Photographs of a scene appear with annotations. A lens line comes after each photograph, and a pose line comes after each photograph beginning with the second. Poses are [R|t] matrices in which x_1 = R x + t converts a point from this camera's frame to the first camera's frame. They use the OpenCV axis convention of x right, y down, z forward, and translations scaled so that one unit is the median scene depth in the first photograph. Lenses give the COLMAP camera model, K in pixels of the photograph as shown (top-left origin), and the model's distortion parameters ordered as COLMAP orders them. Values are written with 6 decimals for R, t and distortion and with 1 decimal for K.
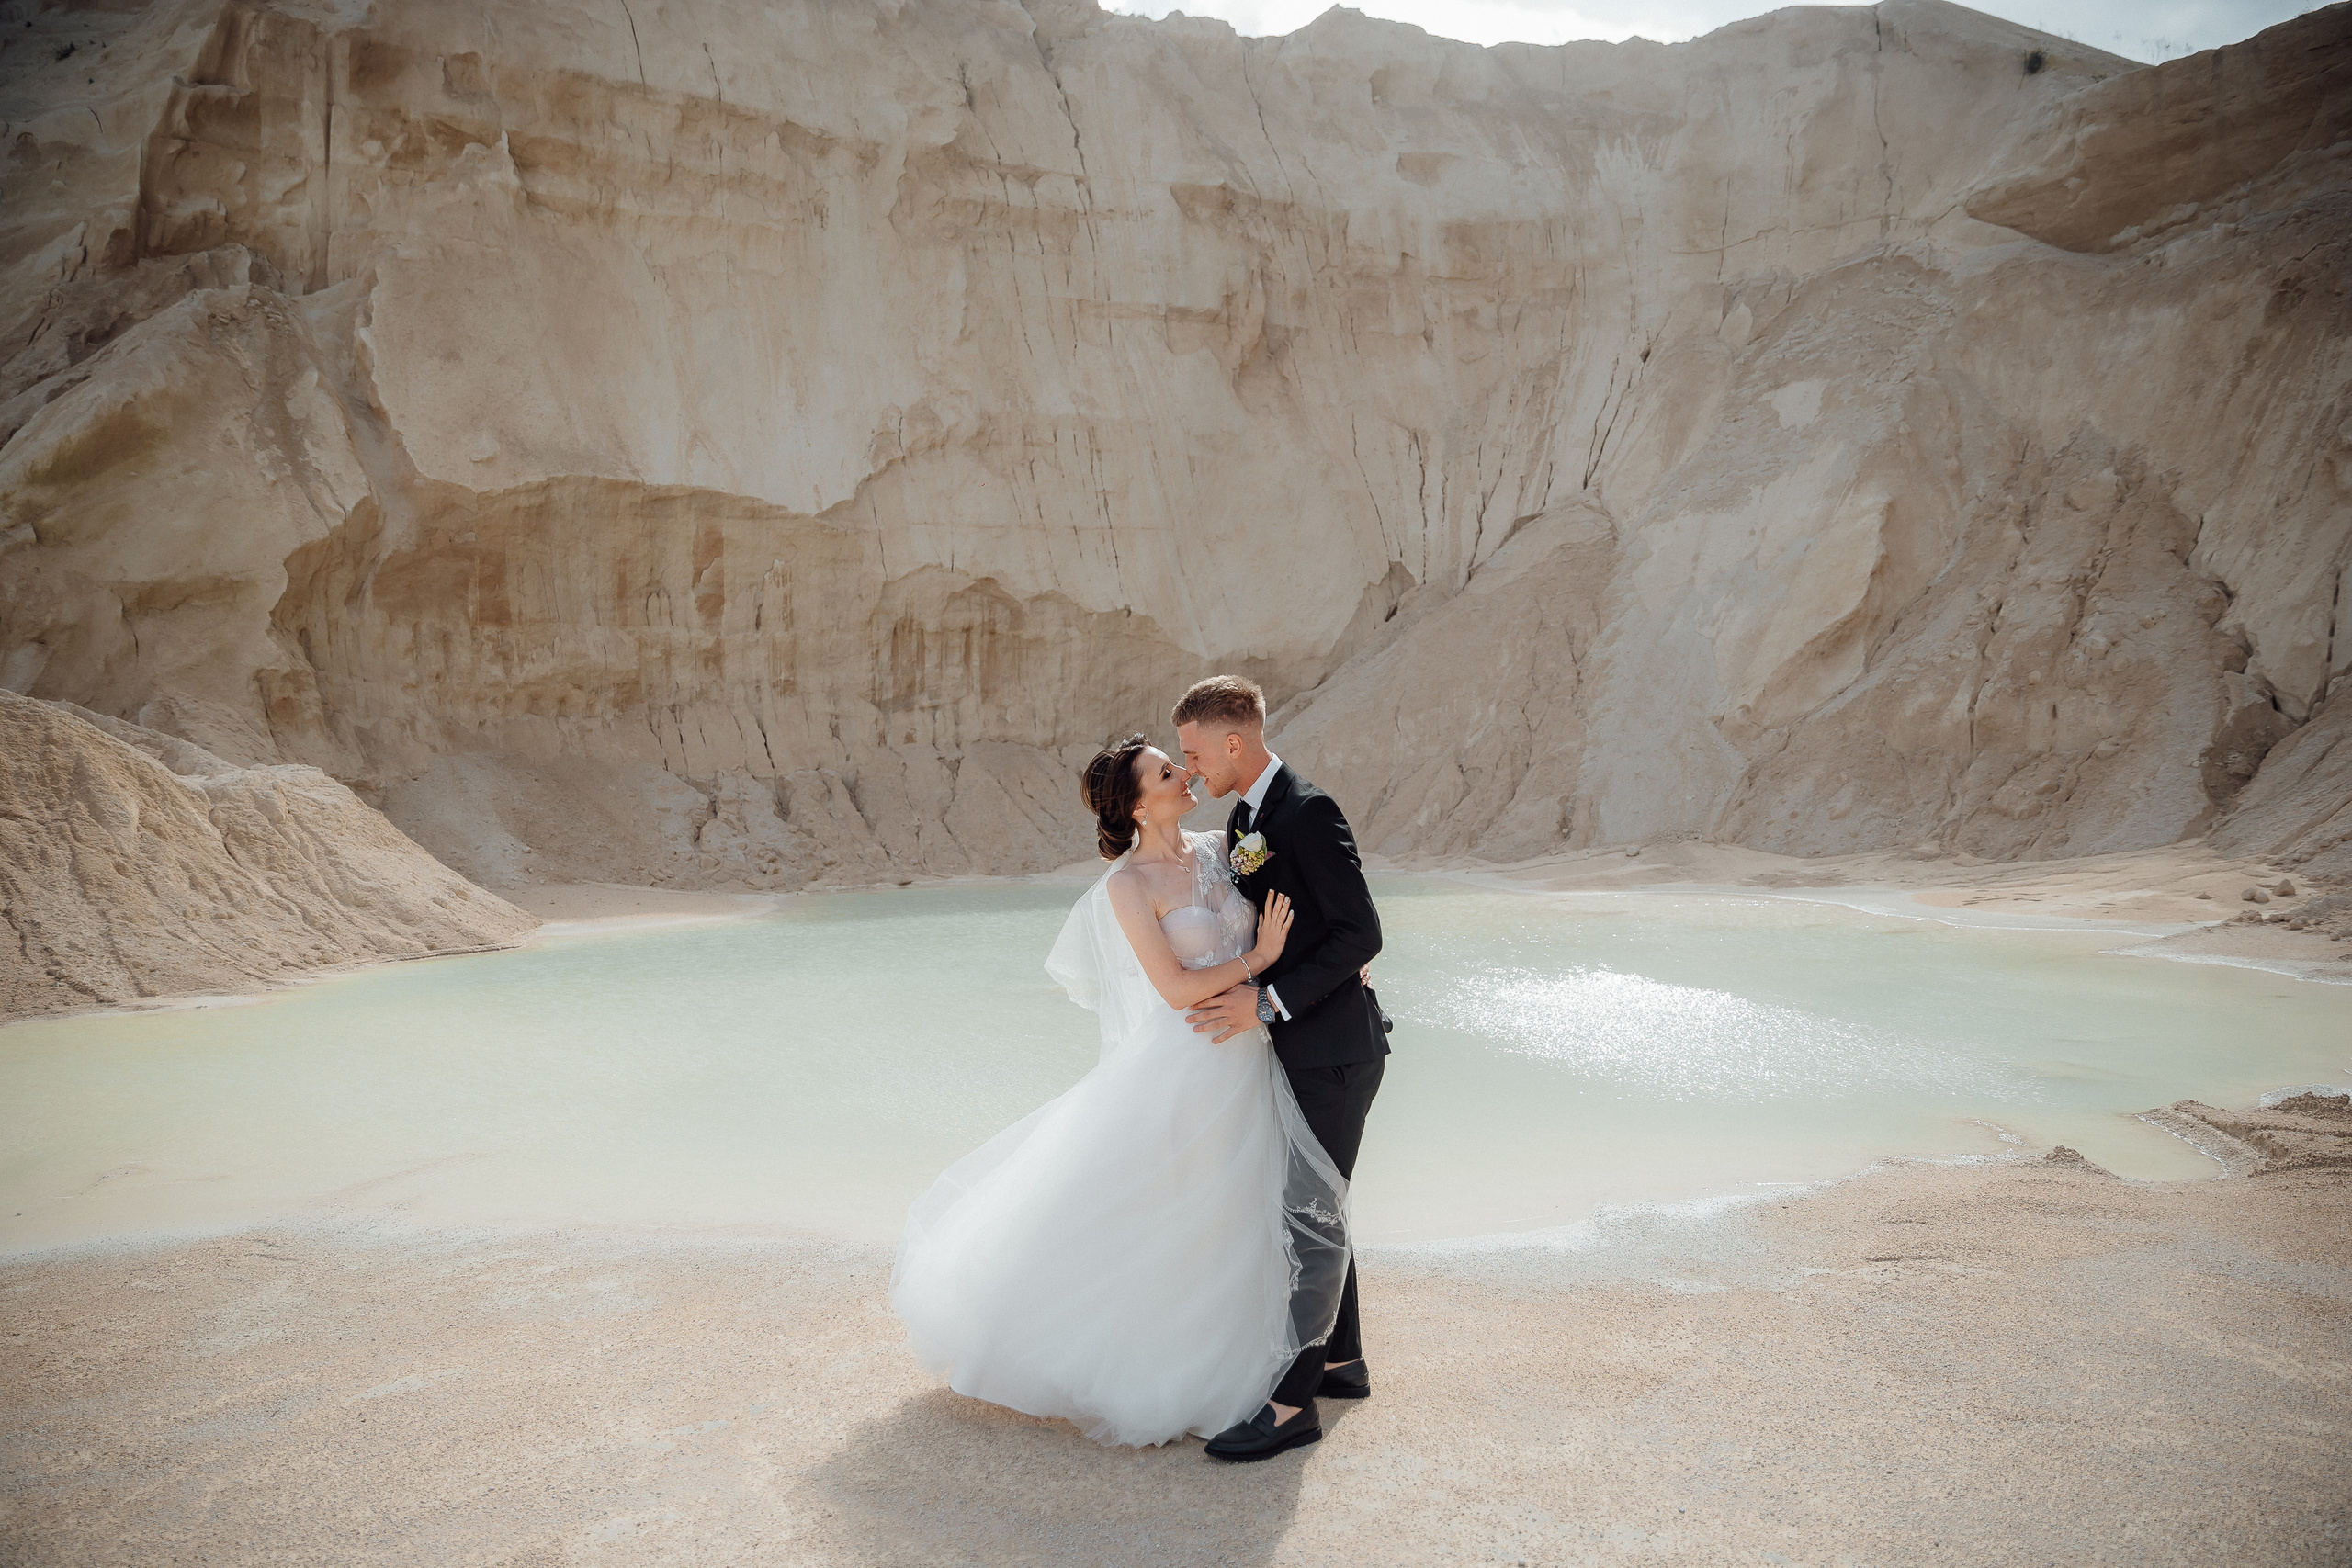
lens RADIAL K [[1591.5, 0, 1174.7], [0, 1591.5, 783.2], [0, 0, 1]] dist [-0.113826, 0.091625]
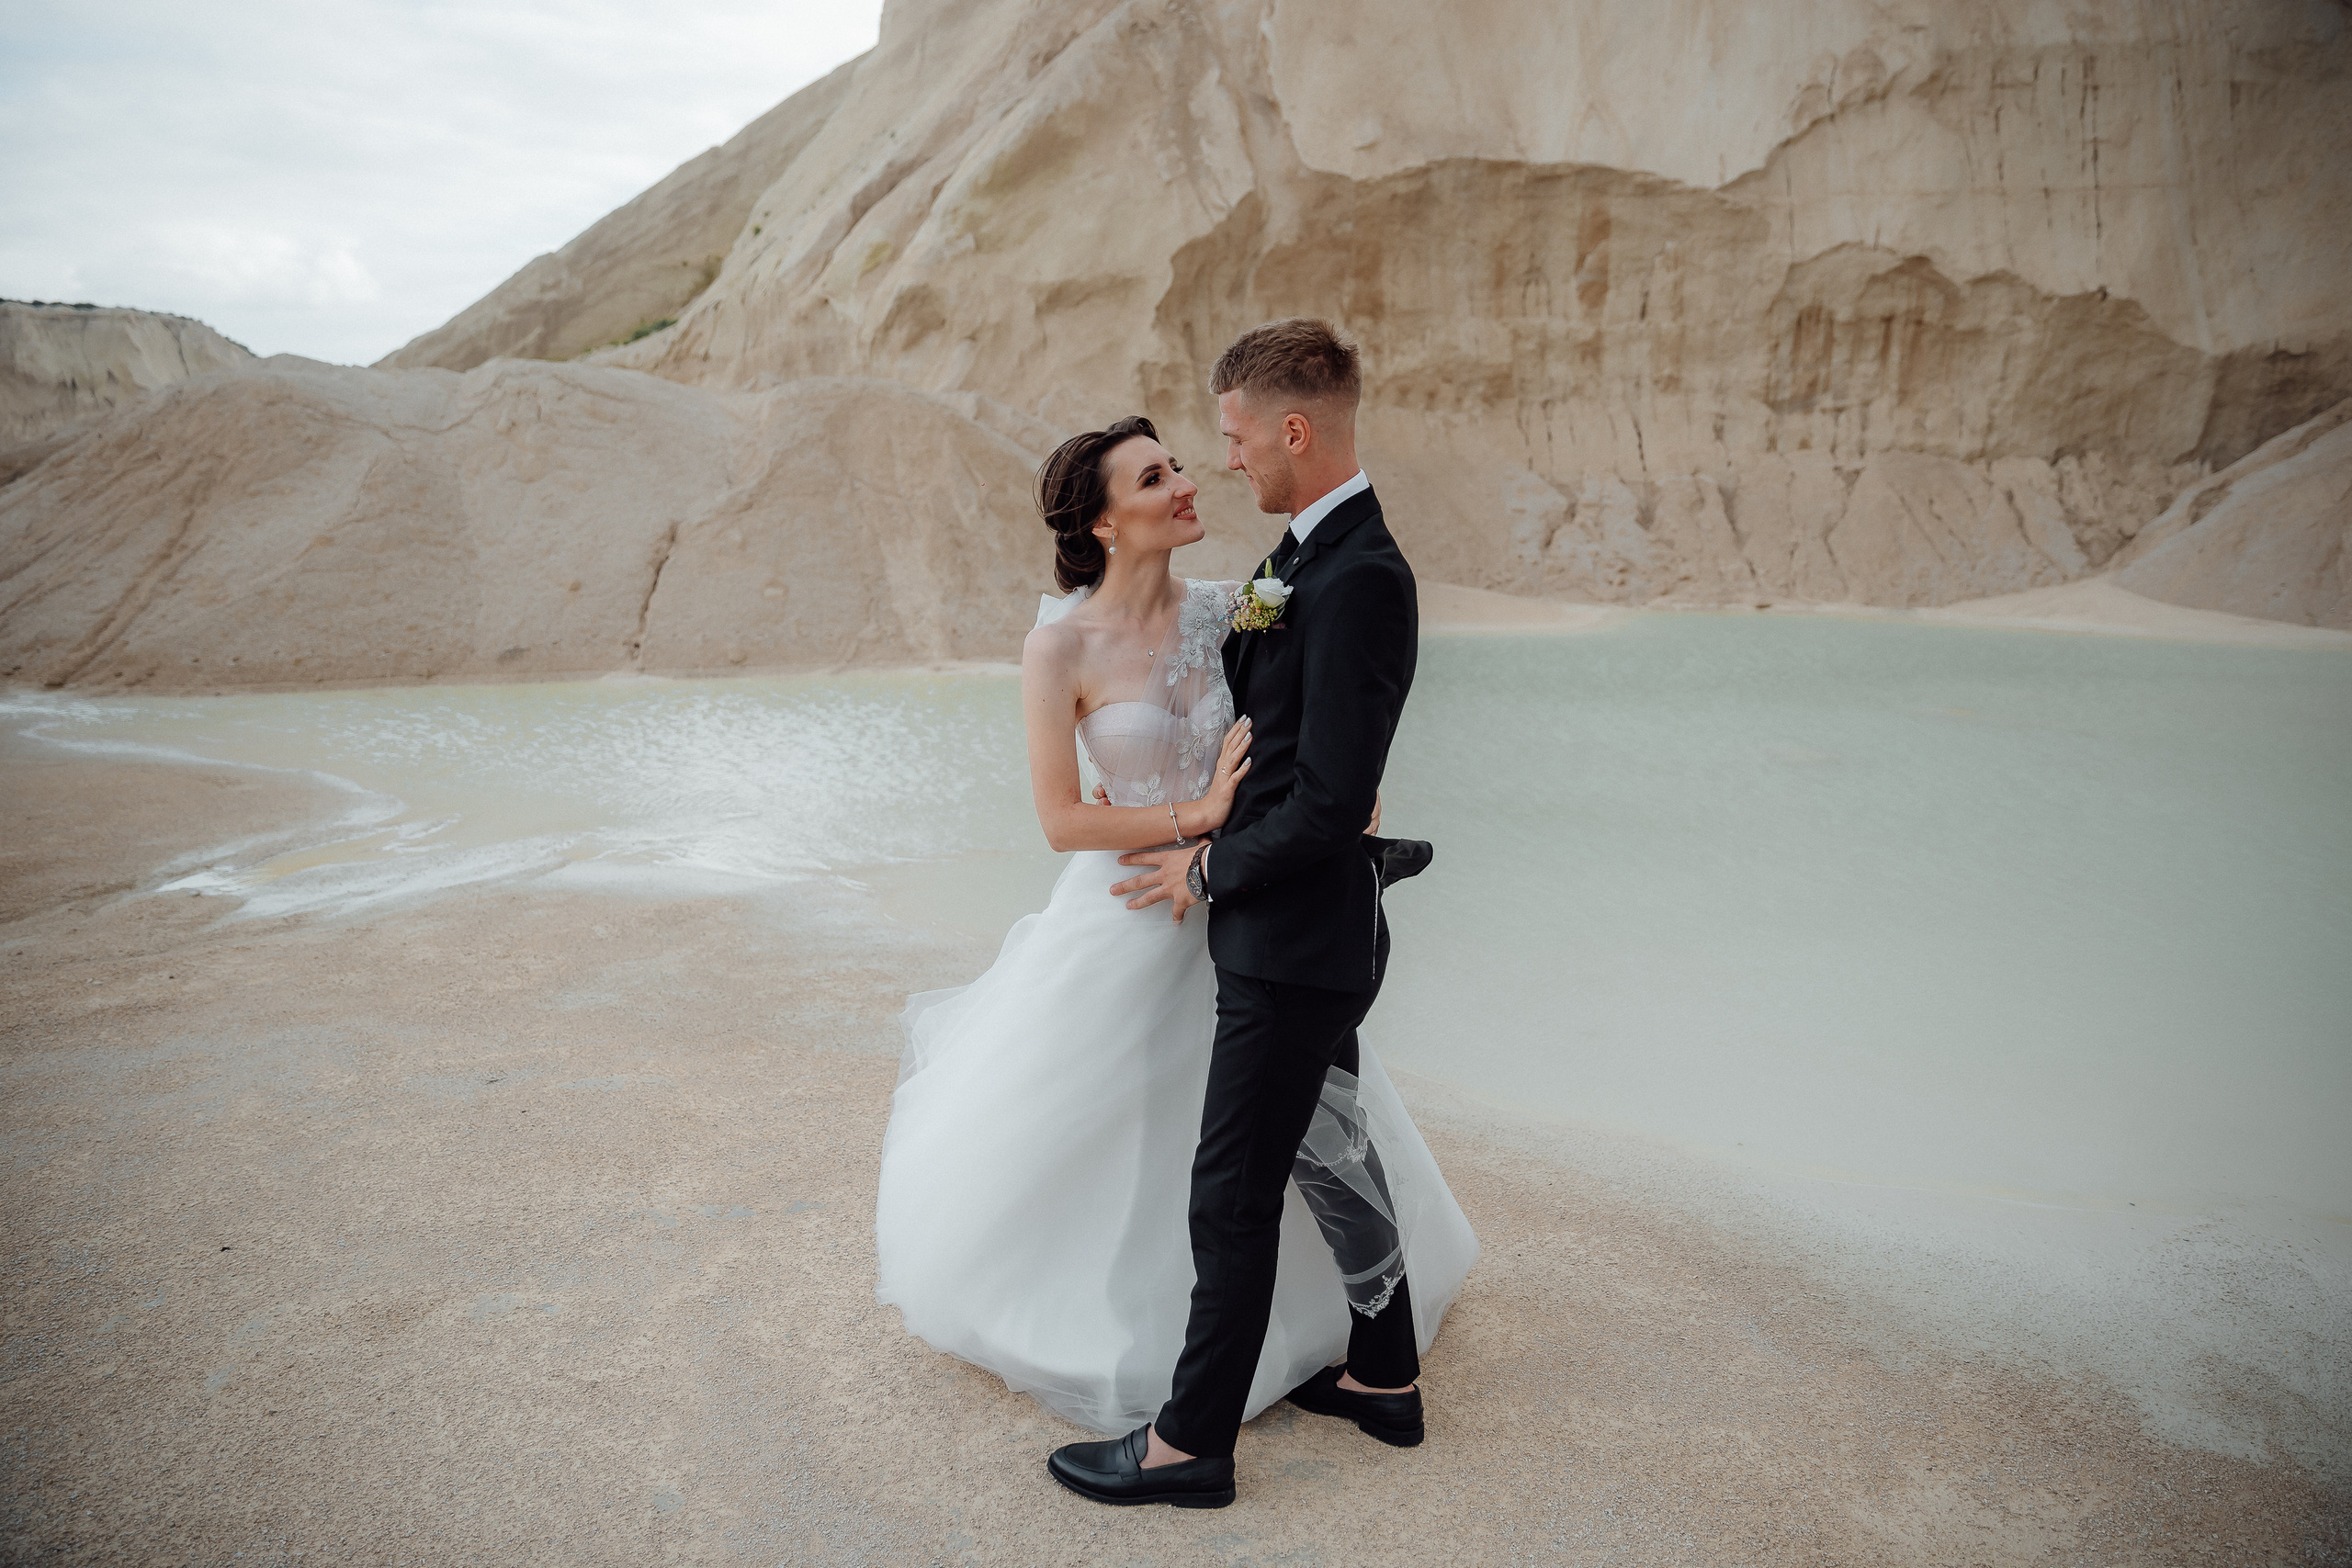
lens RADIAL K [[1591.5, 0, 1174.7], [0, 1591.5, 783.2], [0, 0, 1]] dist [-0.113826, 0.091625]
pose [[0.822142, 0.137854, -0.552339, 0.053745], [-0.032102, 0.979920, 0.196787, -0.002791], [0.568376, -0.144056, 0.810060, 0.061875]]
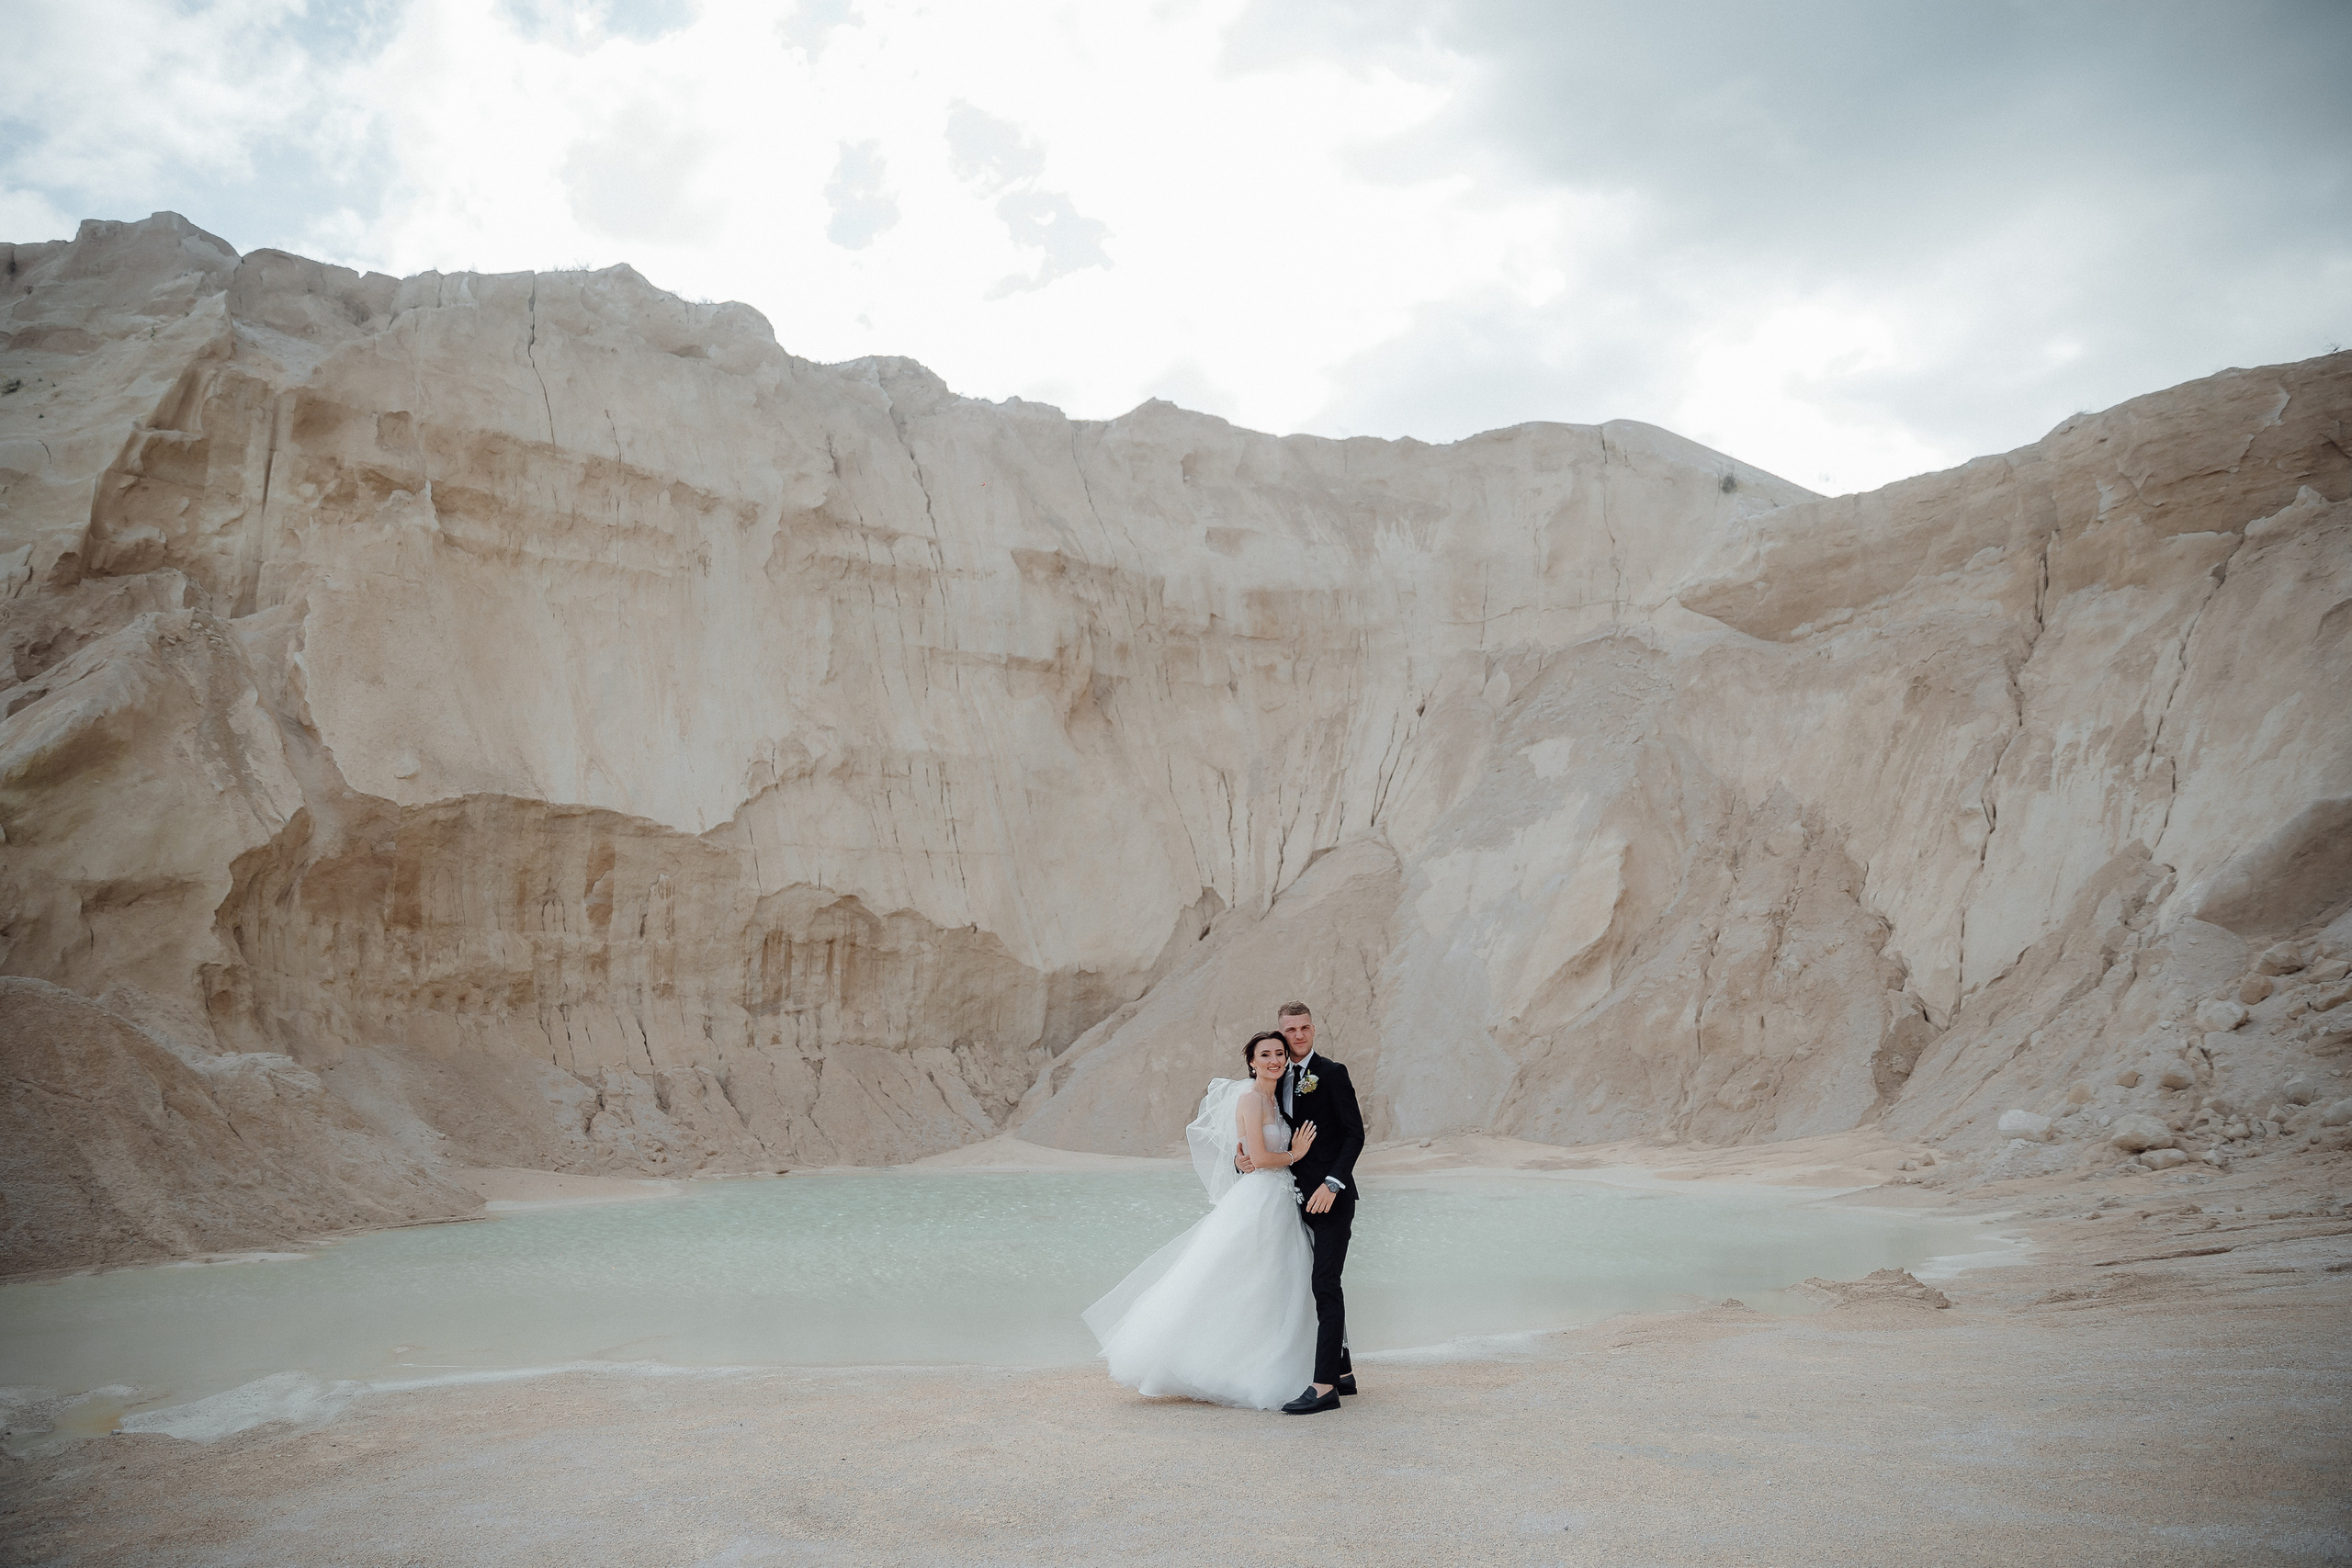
lens RADIAL K [[1591.5, 0, 1174.7], [0, 1591.5, 783.2], [0, 0, 1]] dist [-0.113826, 0.091625]
pose [[0.989624, 0.030925, 0.140312, -0.053987], [-0.003567, 0.981550, -0.191172, 0.004922], [-0.143635, 0.188688, 0.971476, -0.131112]]
